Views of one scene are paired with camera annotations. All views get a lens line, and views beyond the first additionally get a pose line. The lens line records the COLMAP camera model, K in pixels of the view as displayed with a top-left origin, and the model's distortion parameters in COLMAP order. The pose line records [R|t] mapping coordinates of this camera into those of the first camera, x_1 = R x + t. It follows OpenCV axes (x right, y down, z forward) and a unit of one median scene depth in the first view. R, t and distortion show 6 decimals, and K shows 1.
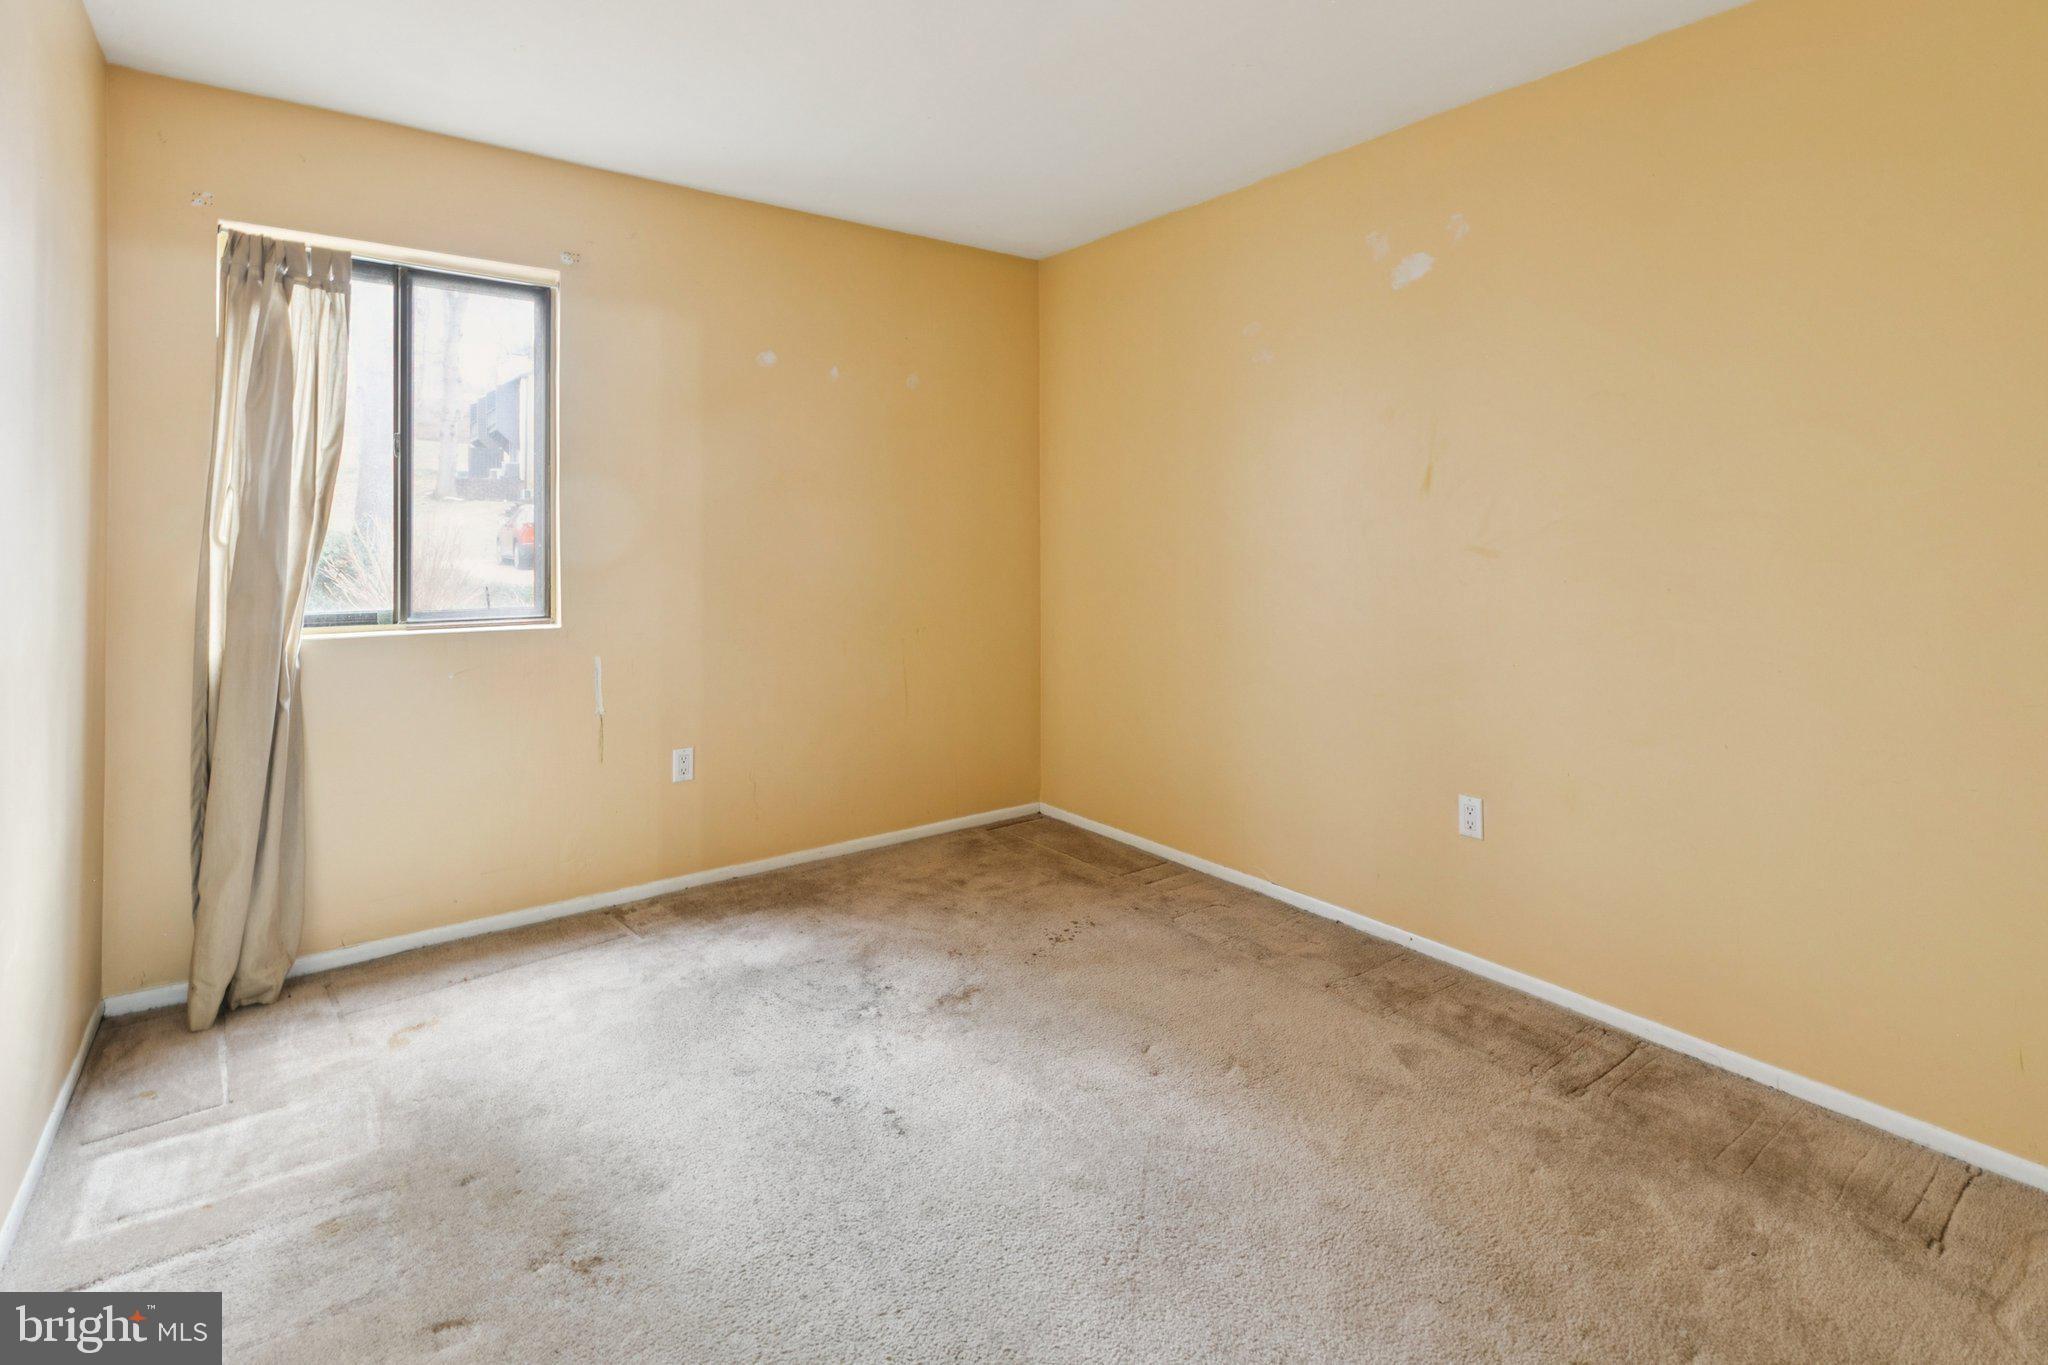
lens RADIAL K [[984.0, 0, 1033.3], [0, 984.0, 525.1], [0, 0, 1]] dist [0.004368, -0.000245]
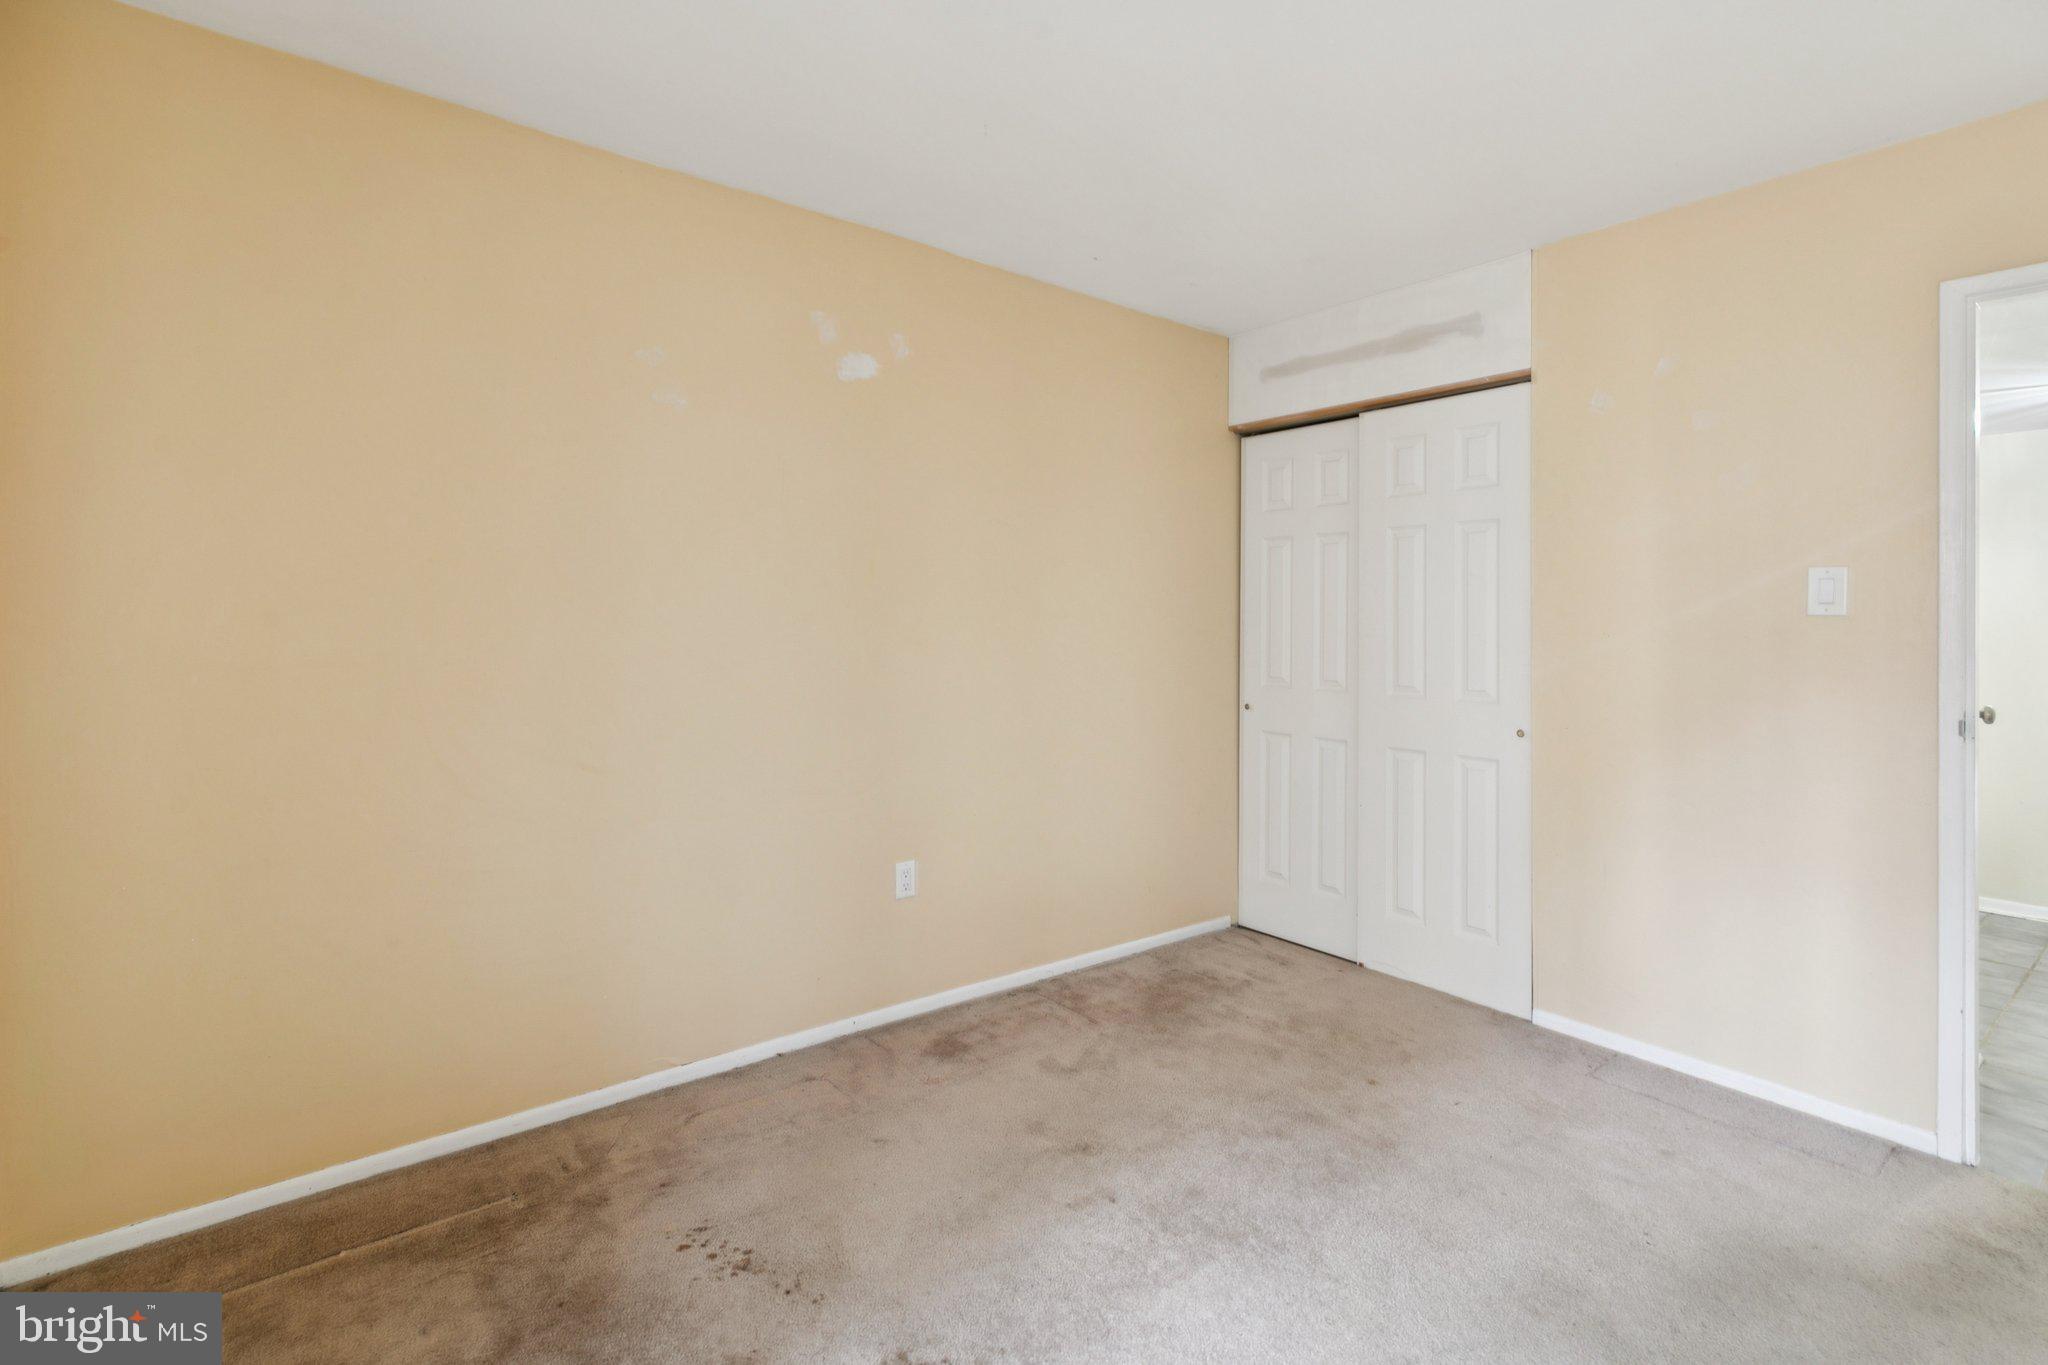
lens RADIAL K [[980.6, 0, 1063.7], [0, 980.6, 626.2], [0, 0, 1]] dist [0.000835, 0.000020]
pose [[-0.054727, -0.005931, 0.998484, -0.656037], [-0.013020, 0.999902, 0.005226, 0.000675], [-0.998416, -0.012714, -0.054798, 0.859839]]
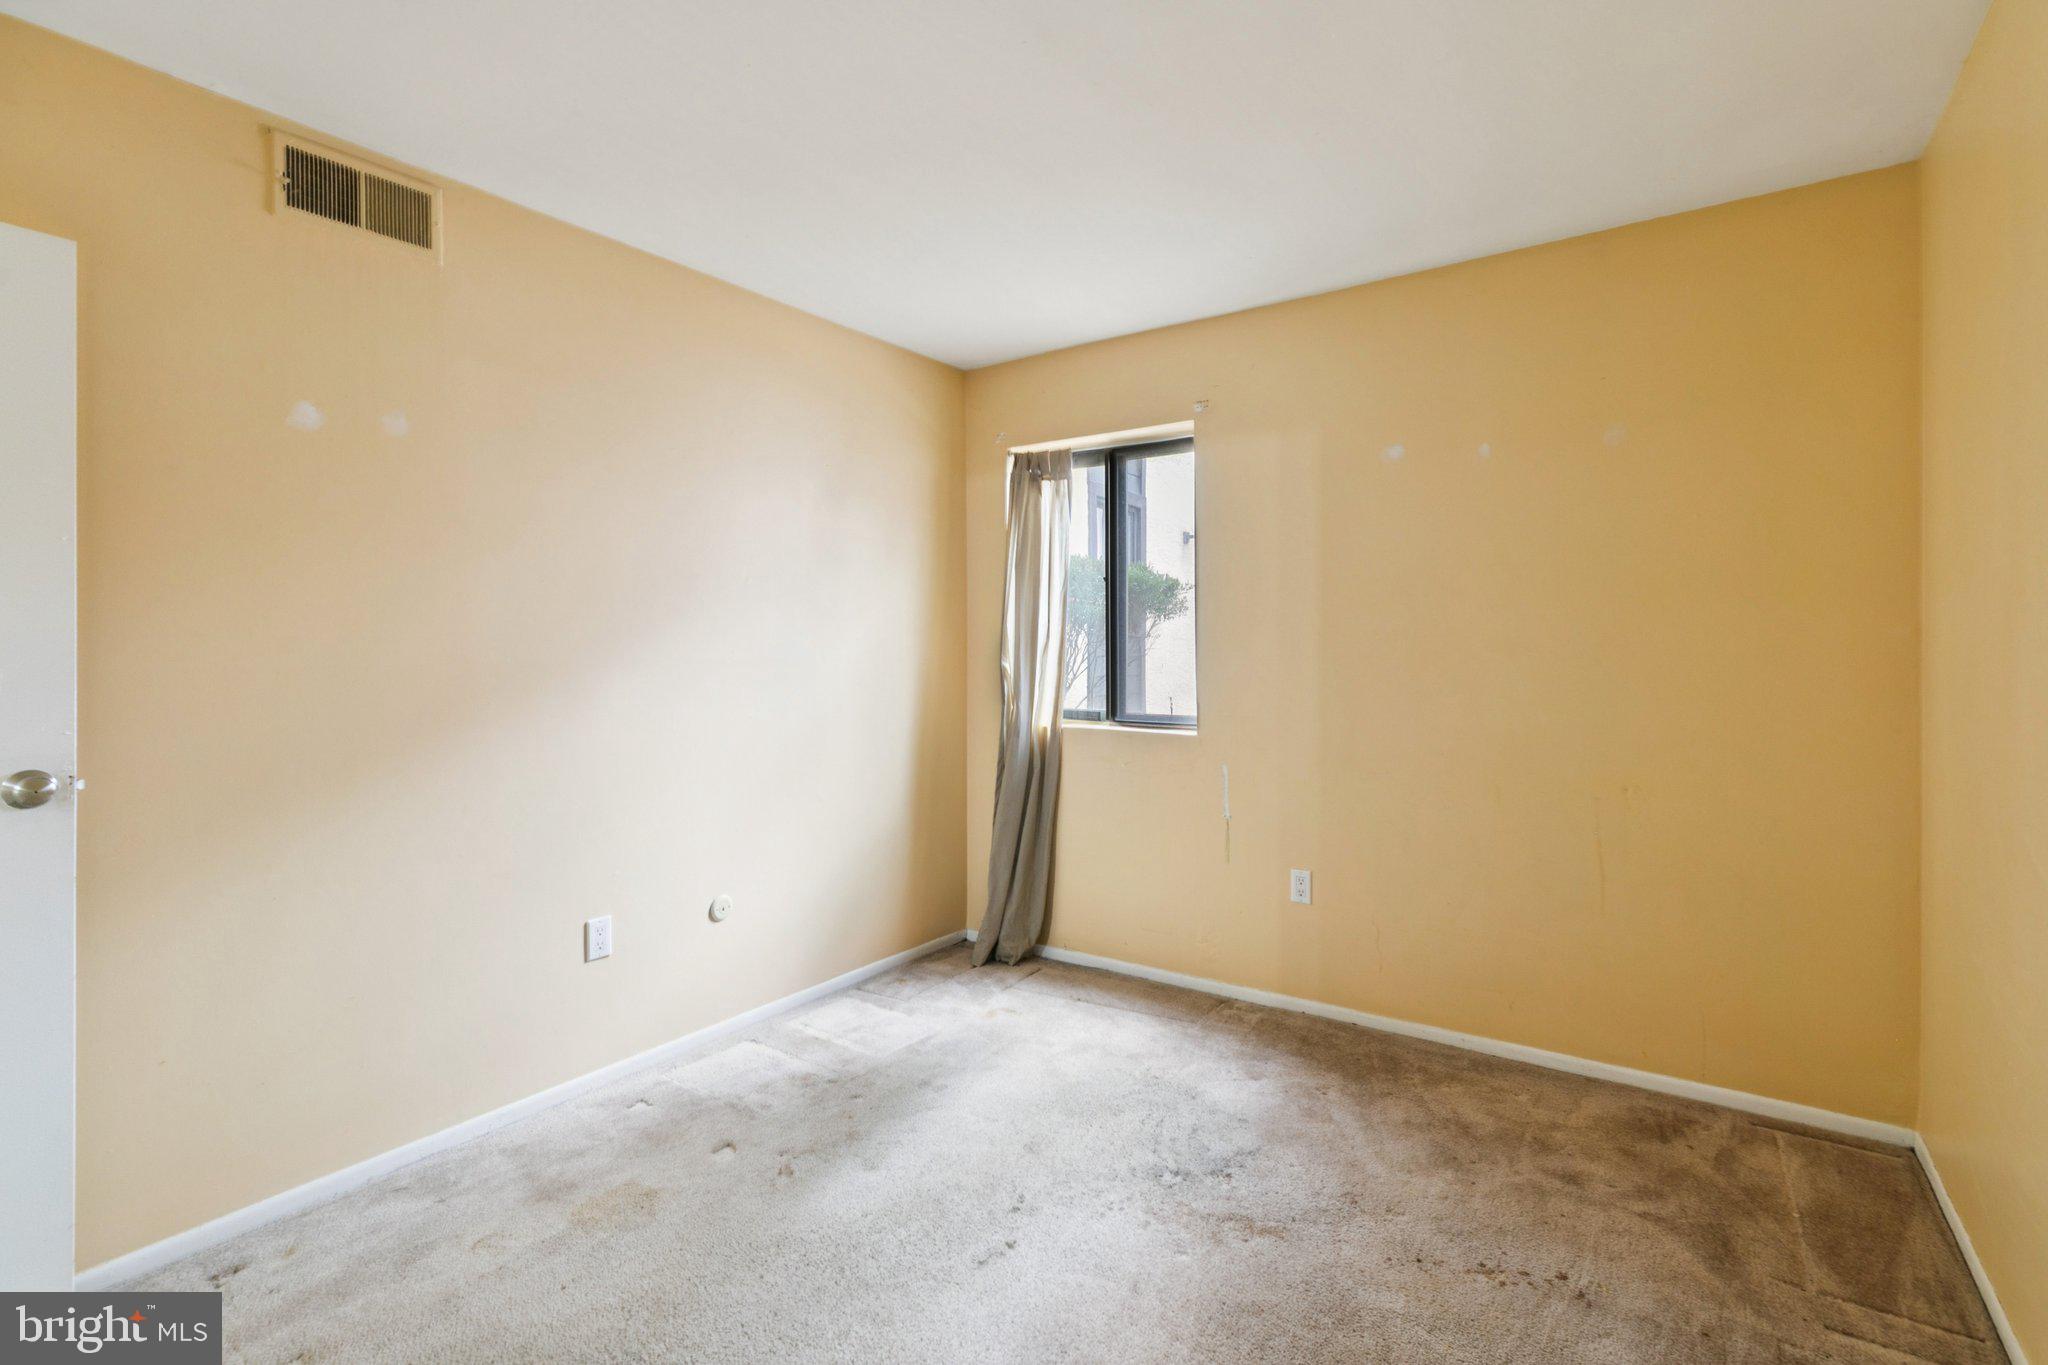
lens RADIAL K [[950.2, 0, 1022.0], [0, 950.2, 644.2], [0, 0, 1]] dist [0.004430, 0.000274]
pose [[0.303591, -0.003613, -0.952796, 0.565796], [0.011895, 0.999929, -0.000001, -0.003110], [0.952728, -0.011333, 0.303612, 0.540197]]
